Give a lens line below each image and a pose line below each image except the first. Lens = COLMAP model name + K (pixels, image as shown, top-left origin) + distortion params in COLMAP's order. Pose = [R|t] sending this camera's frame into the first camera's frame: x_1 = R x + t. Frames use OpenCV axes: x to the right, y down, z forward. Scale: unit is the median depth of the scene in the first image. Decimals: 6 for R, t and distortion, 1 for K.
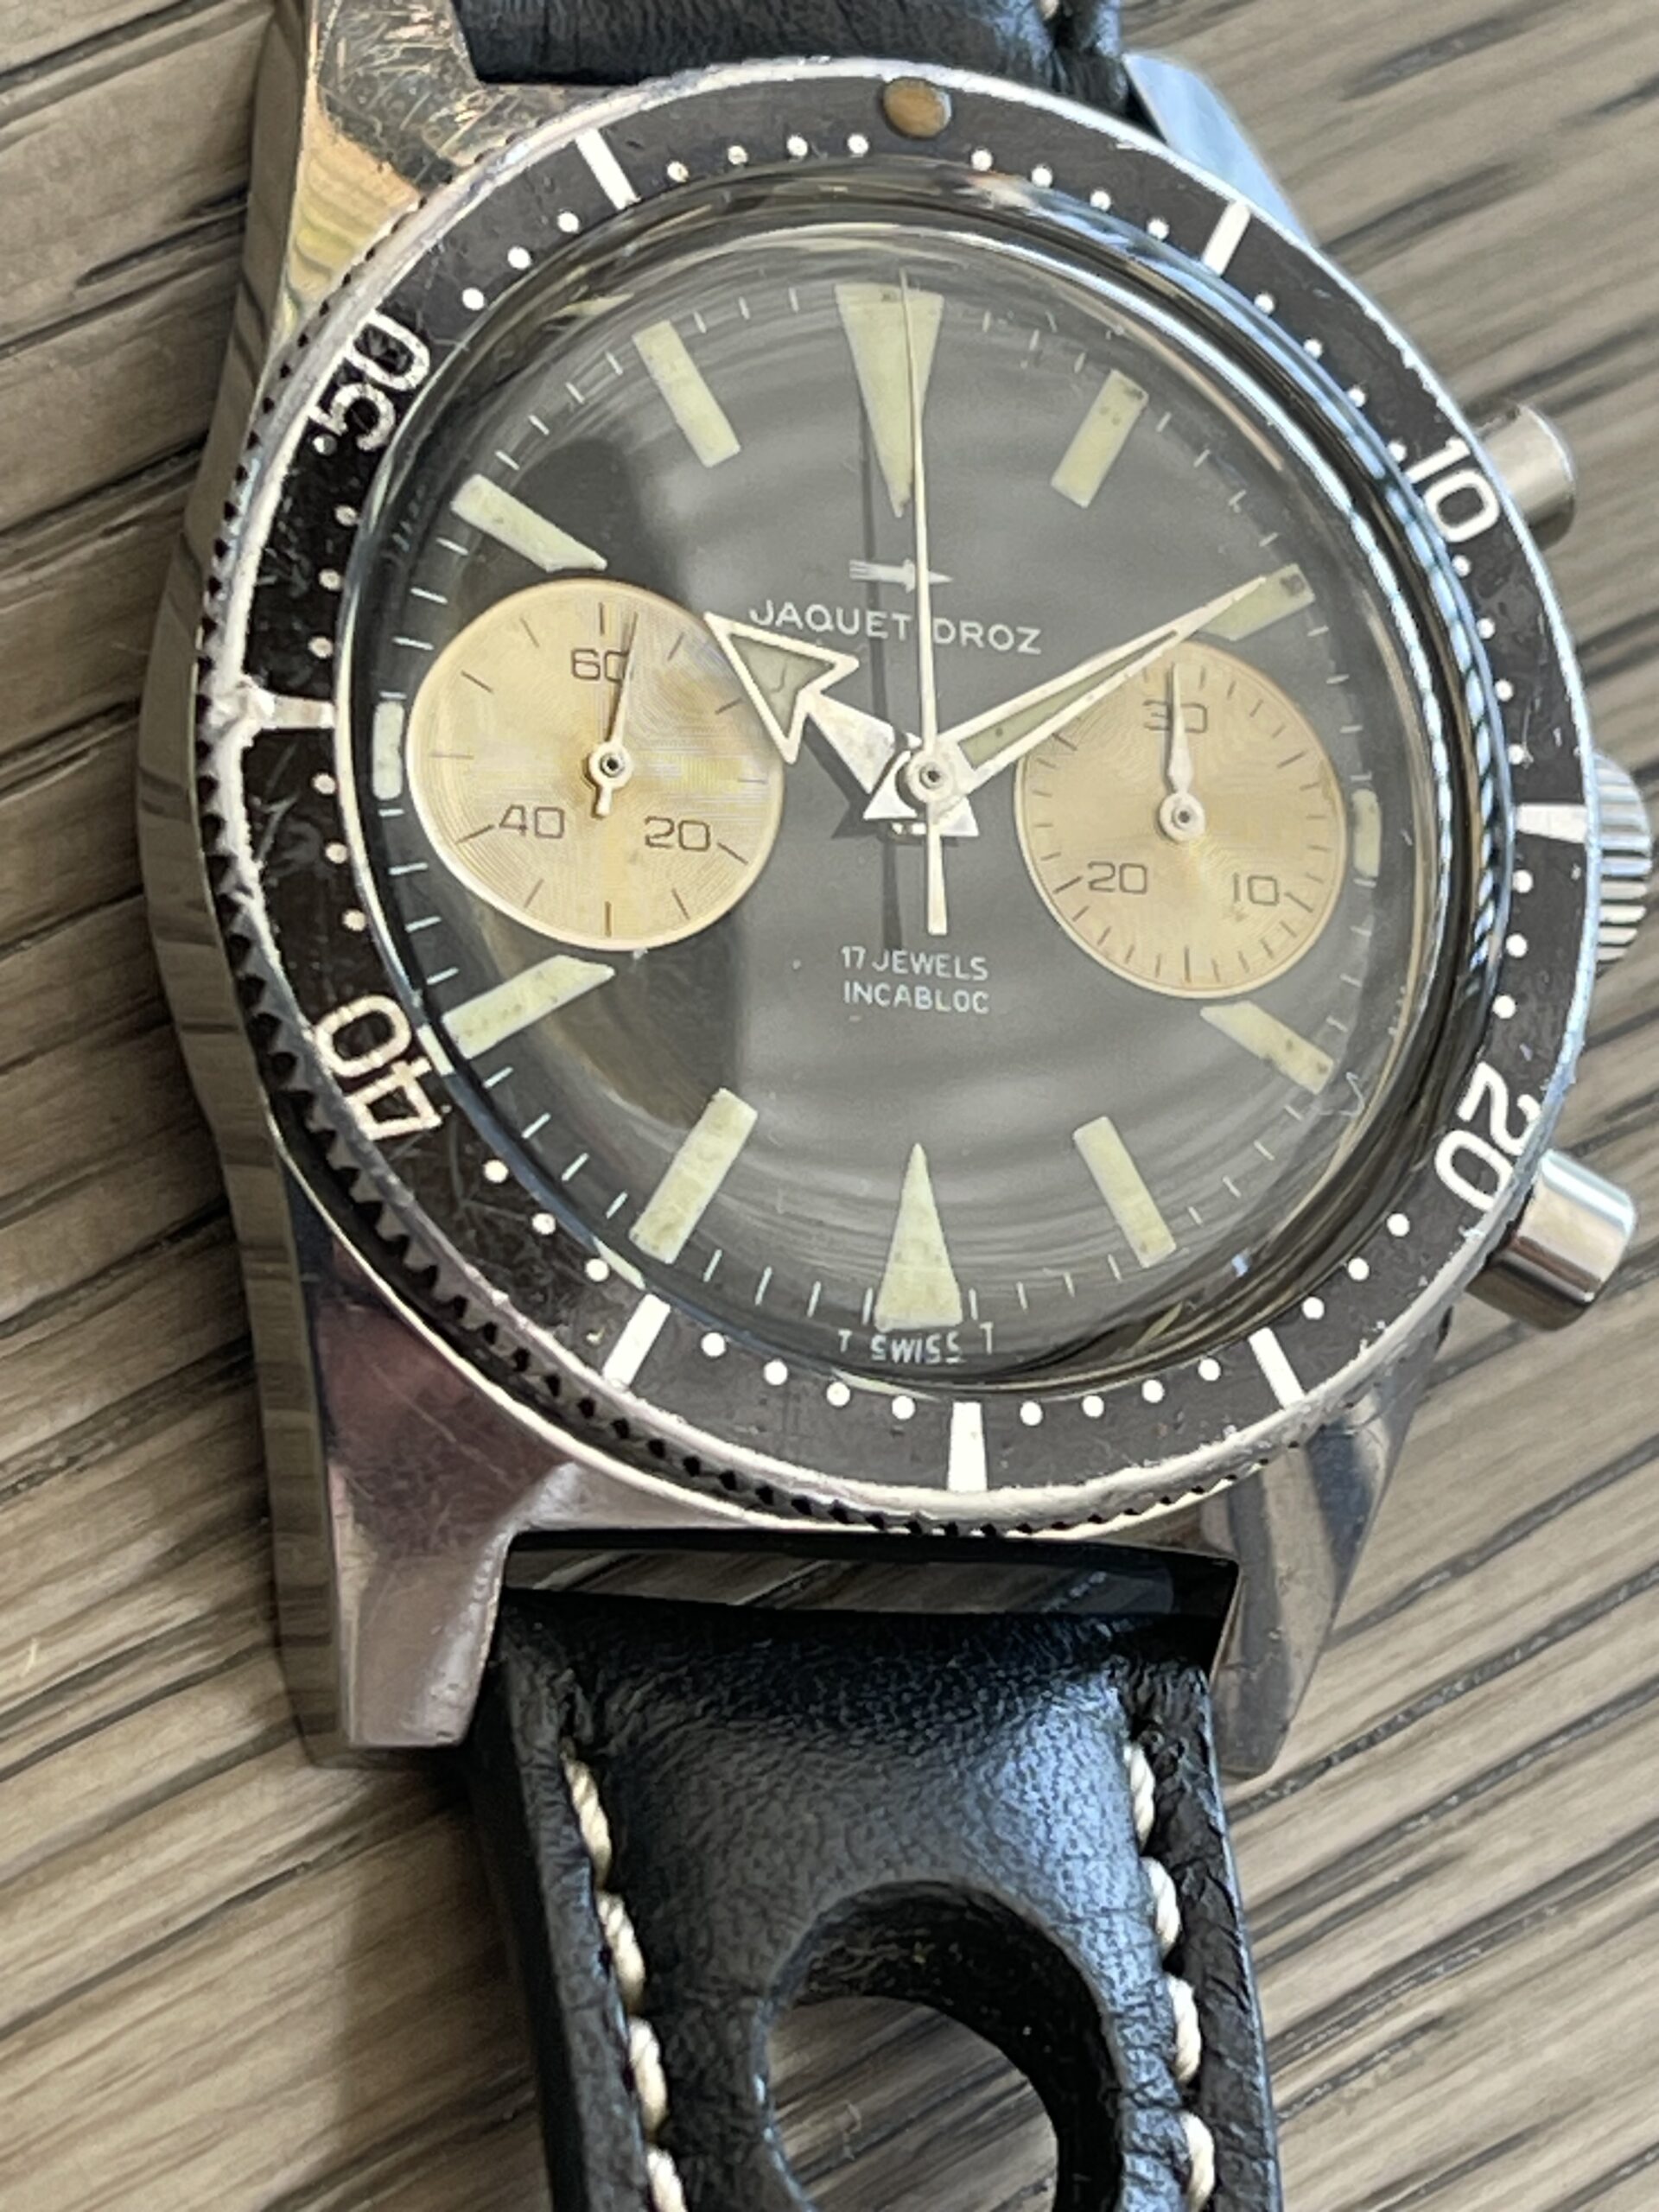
lens RADIAL K [[7185.4, 0, 830.2], [0, 7185.4, 1100.5], [0, 0, 1]] dist [0.182484, 0.000000]
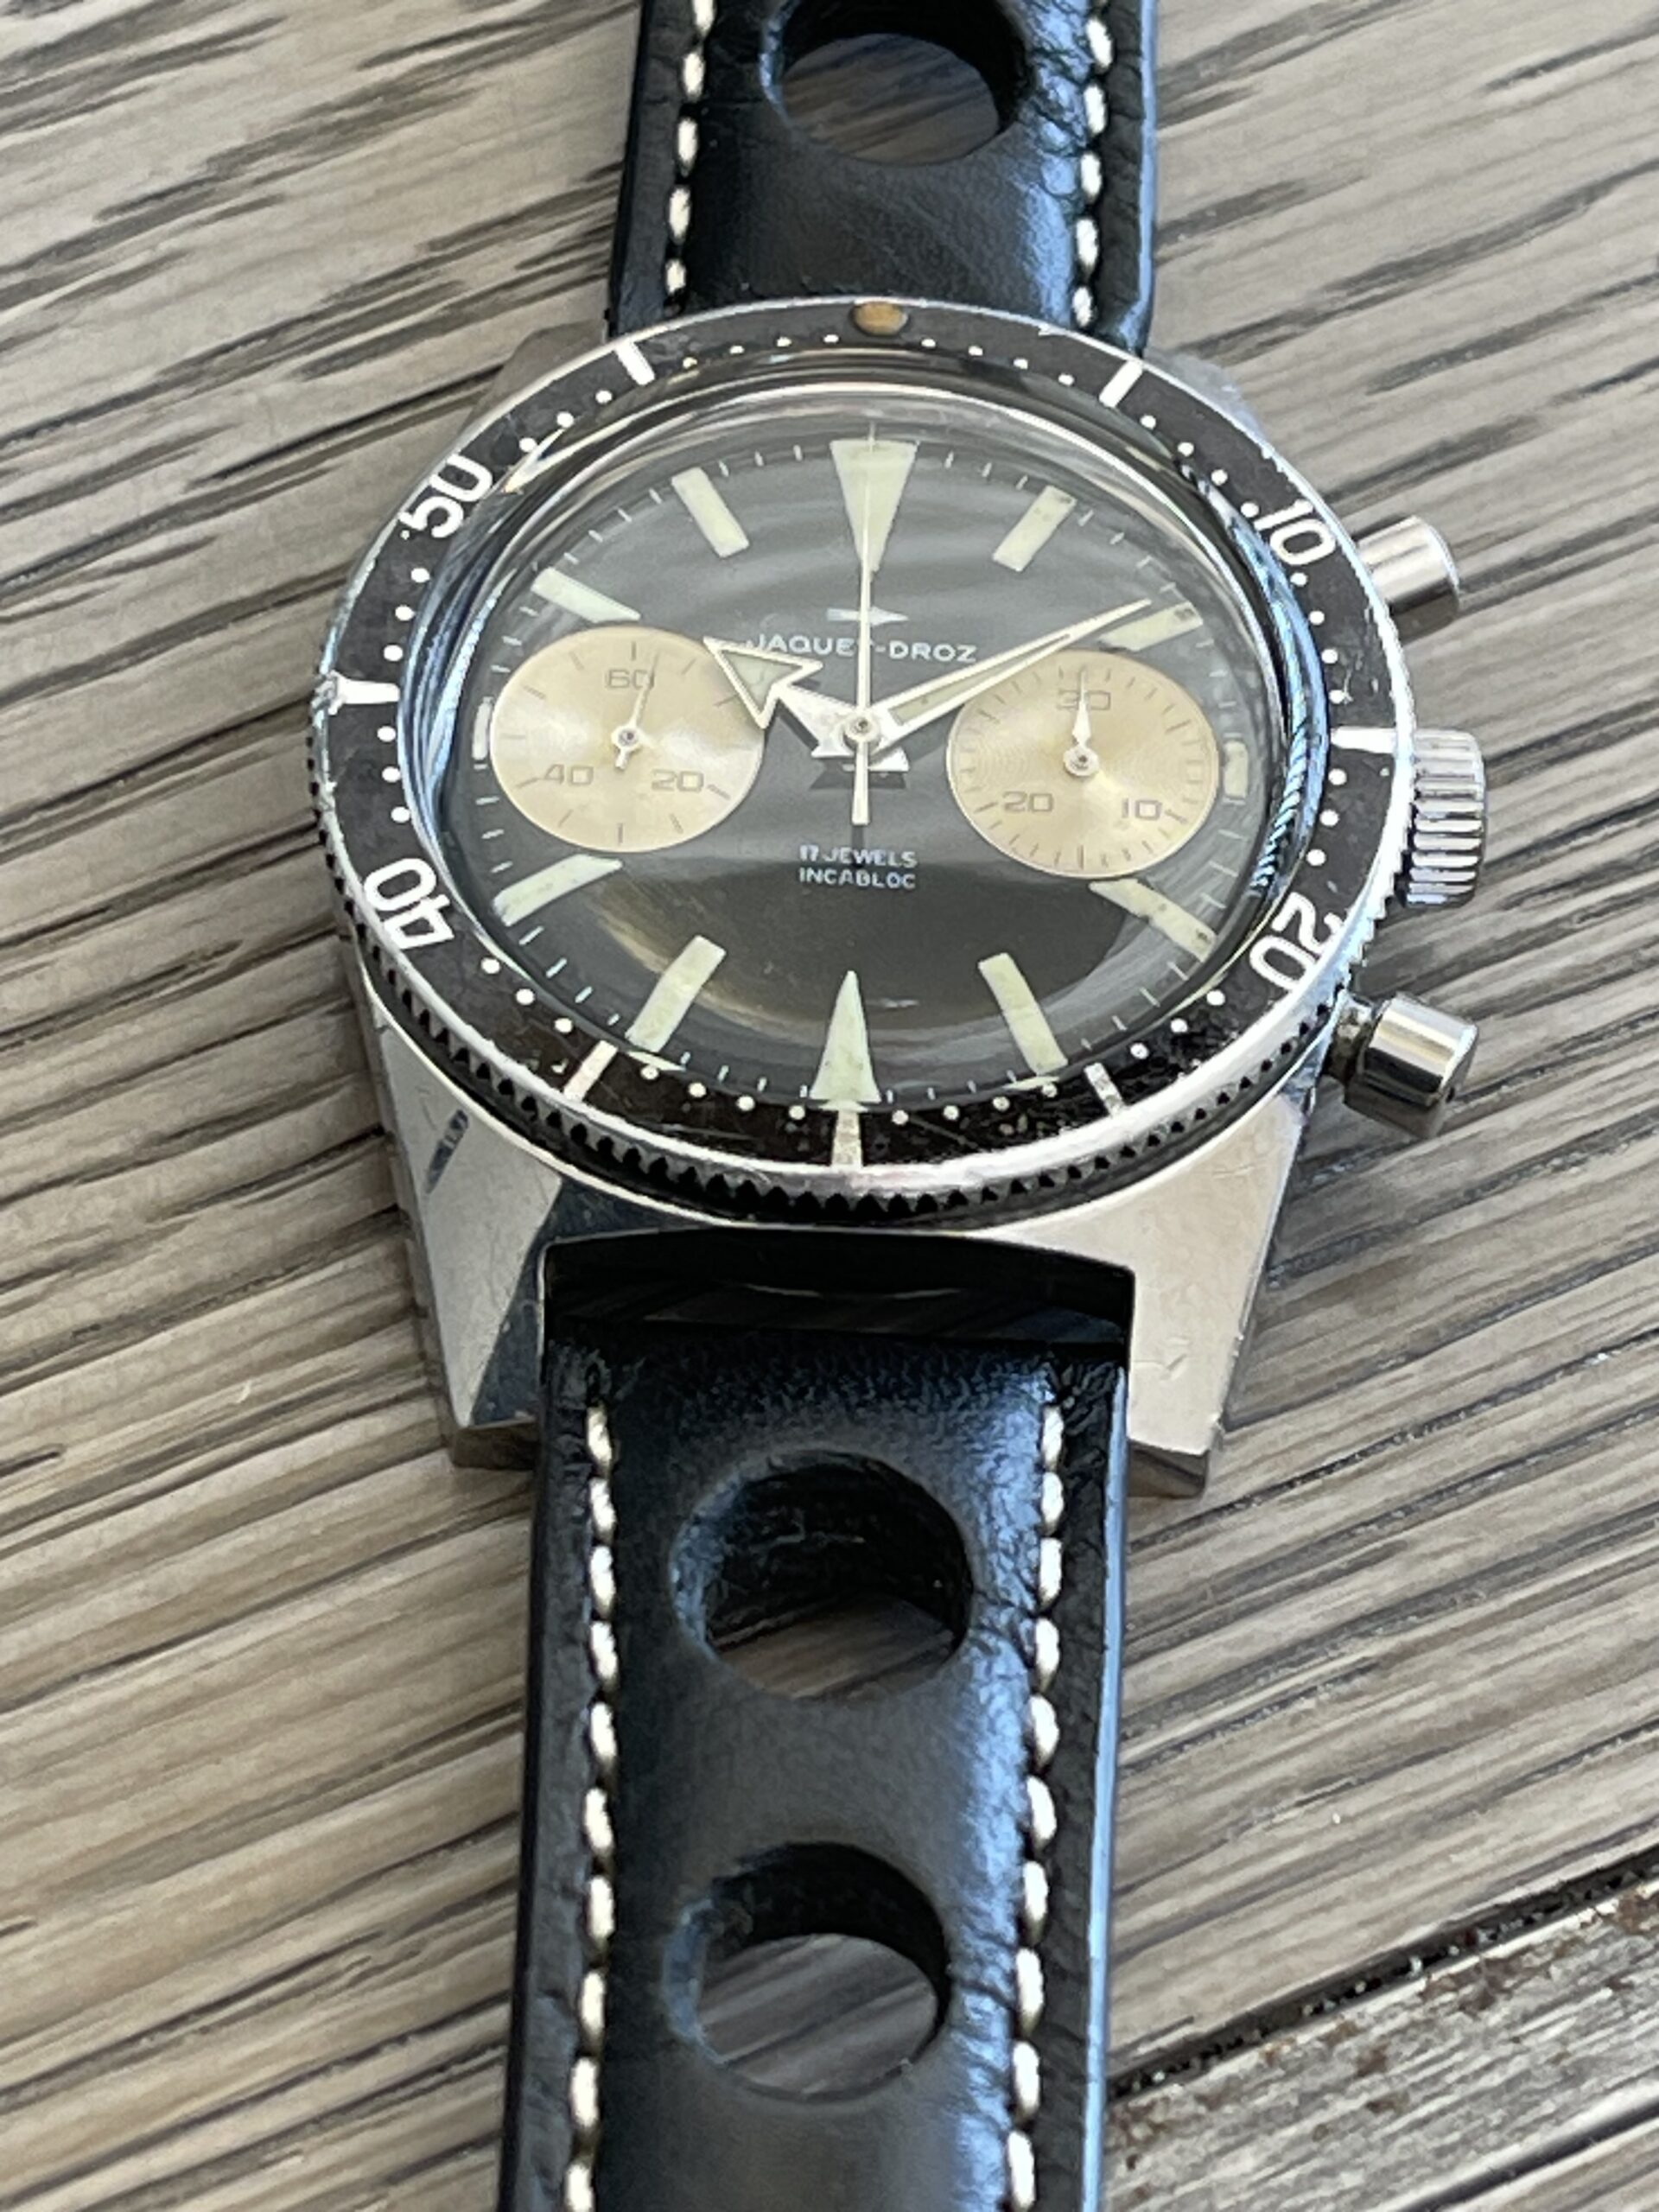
lens RADIAL K [[7017.6, 0, 905.5], [0, 7017.6, 1024.6], [0, 0, 1]] dist [0.335458, 0.000000]
pose [[0.930237, -0.144777, -0.337193, 0.468752], [0.023193, 0.940242, -0.339716, 0.467806], [0.366226, 0.308195, 0.878006, -0.165061]]
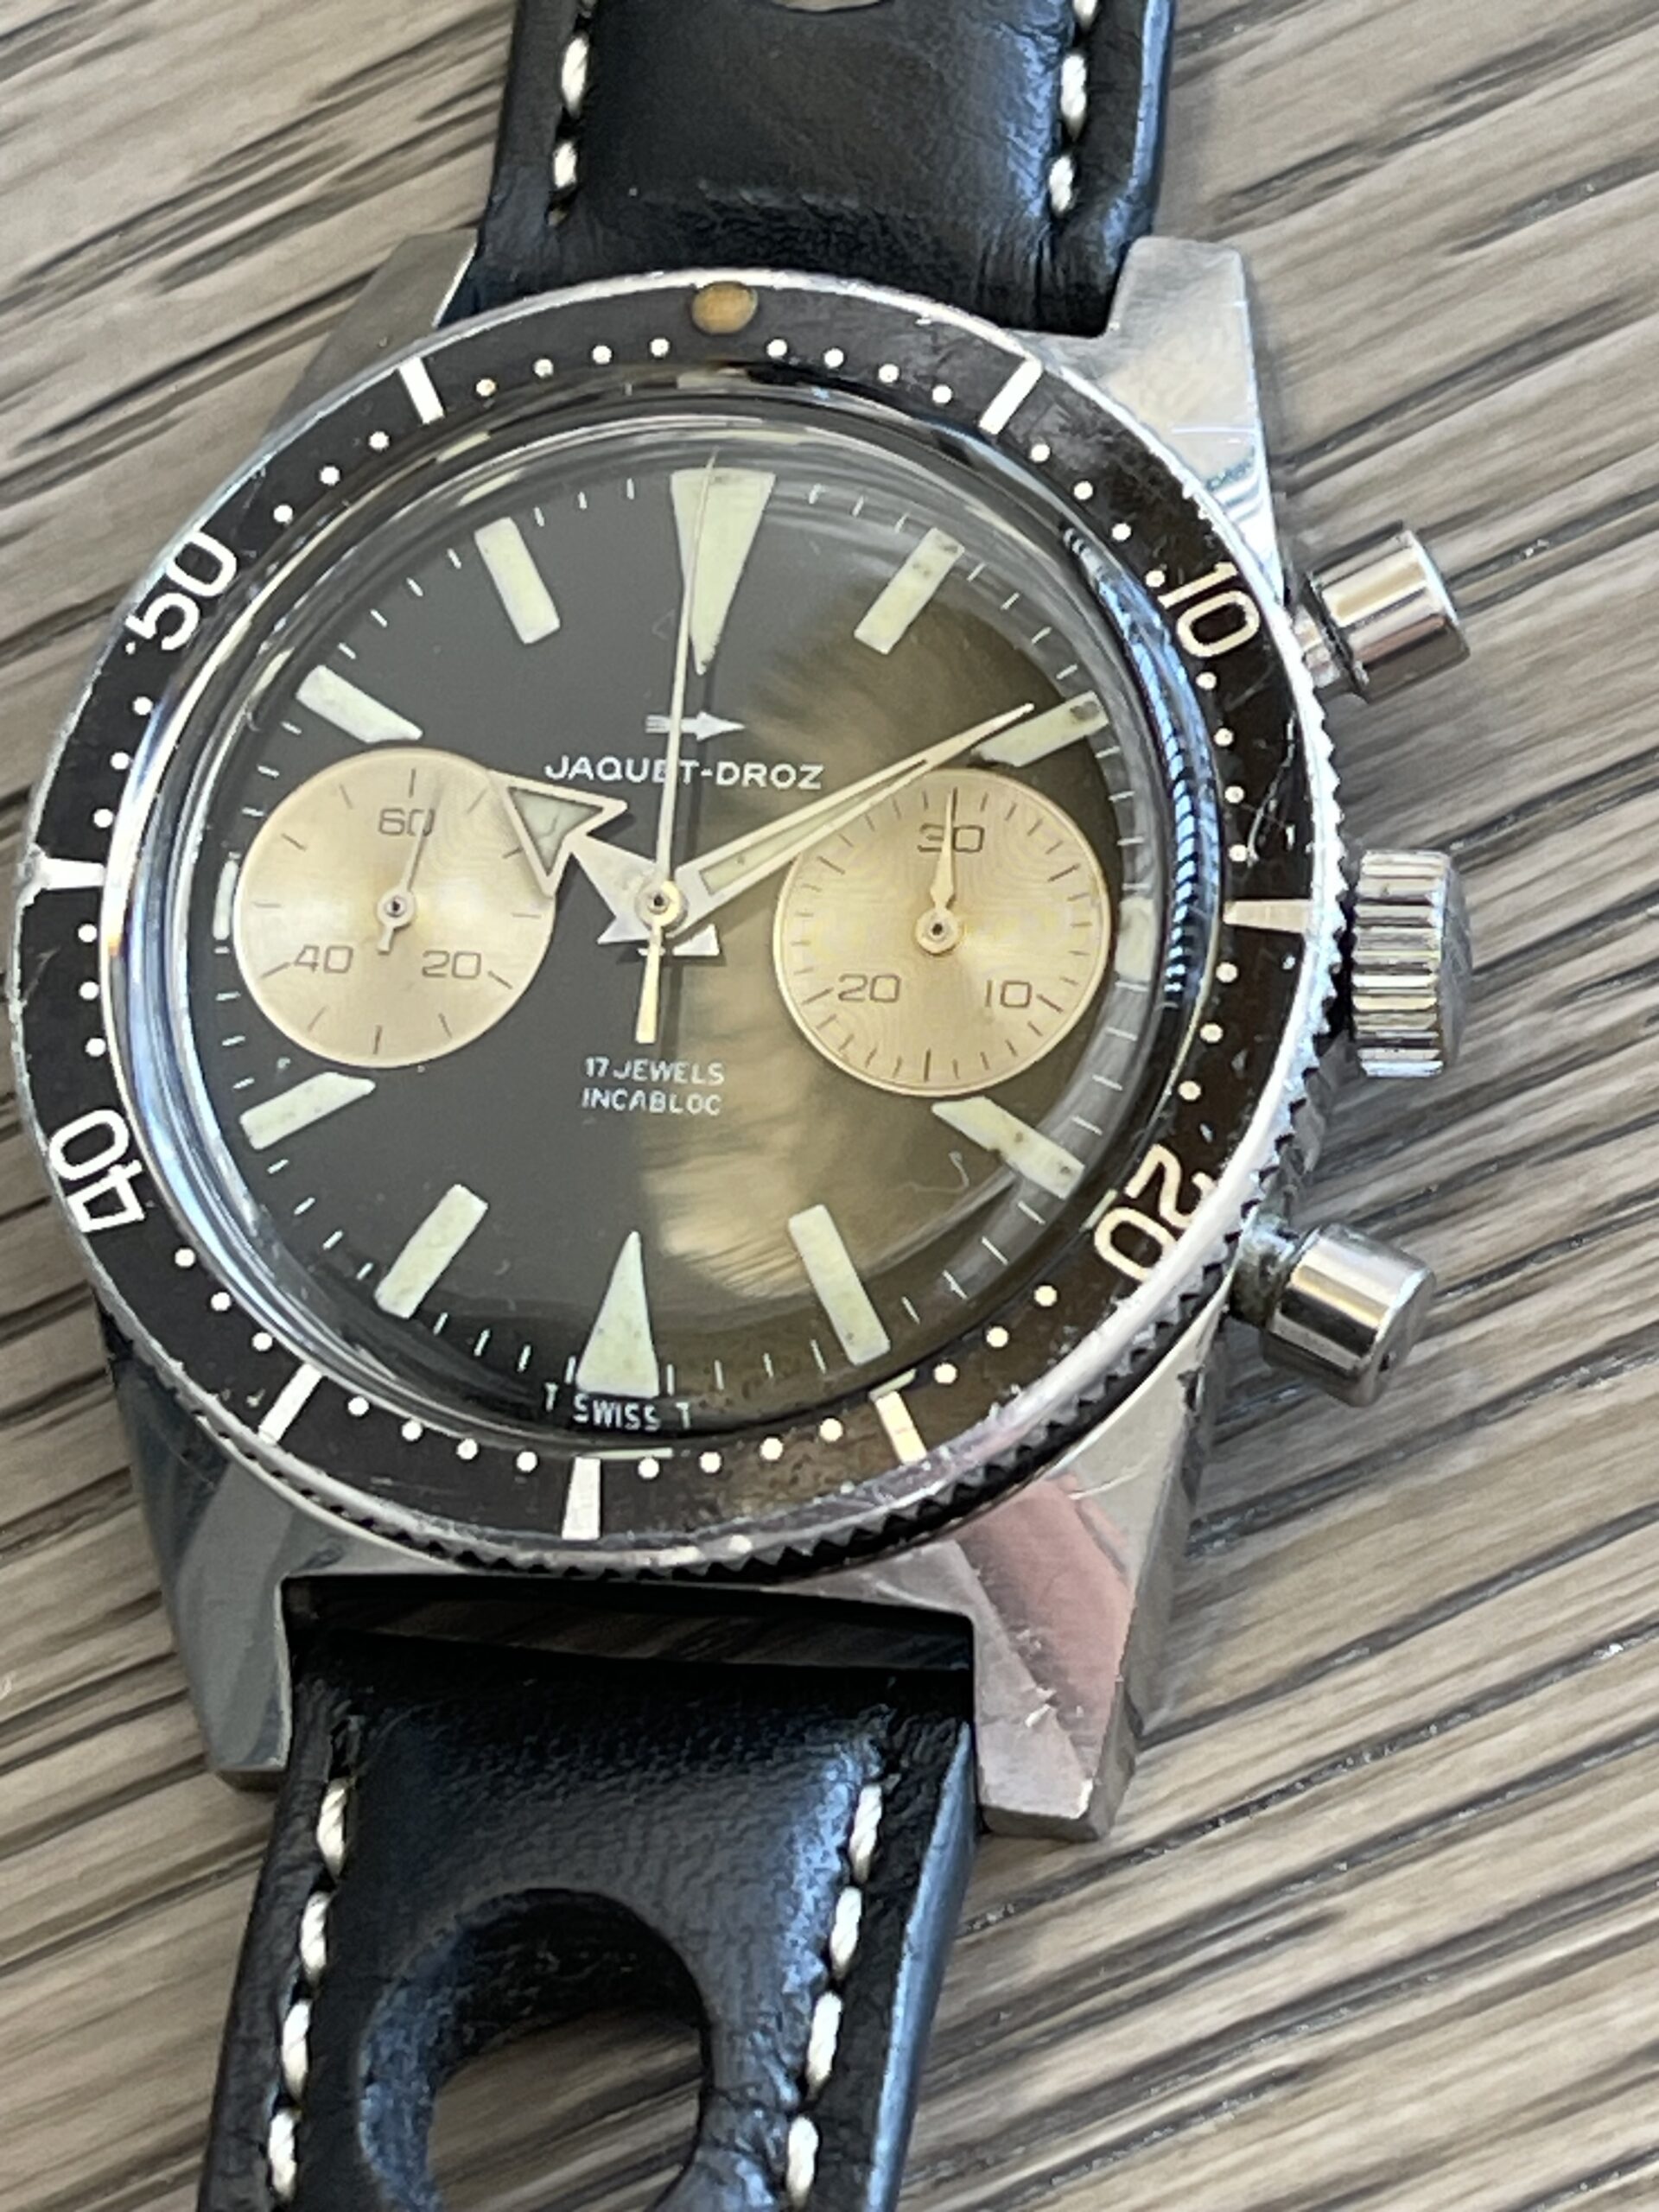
lens RADIAL K [[7017.6, 0, 837.0], [0, 7017.6, 1111.5], [0, 0, 1]] dist [0.335458, 0.000000]
pose [[0.798296, -0.042175, -0.600786, 0.688345], [0.006347, 0.998079, -0.061631, 0.054477], [0.602231, 0.045386, 0.797030, 0.150942]]
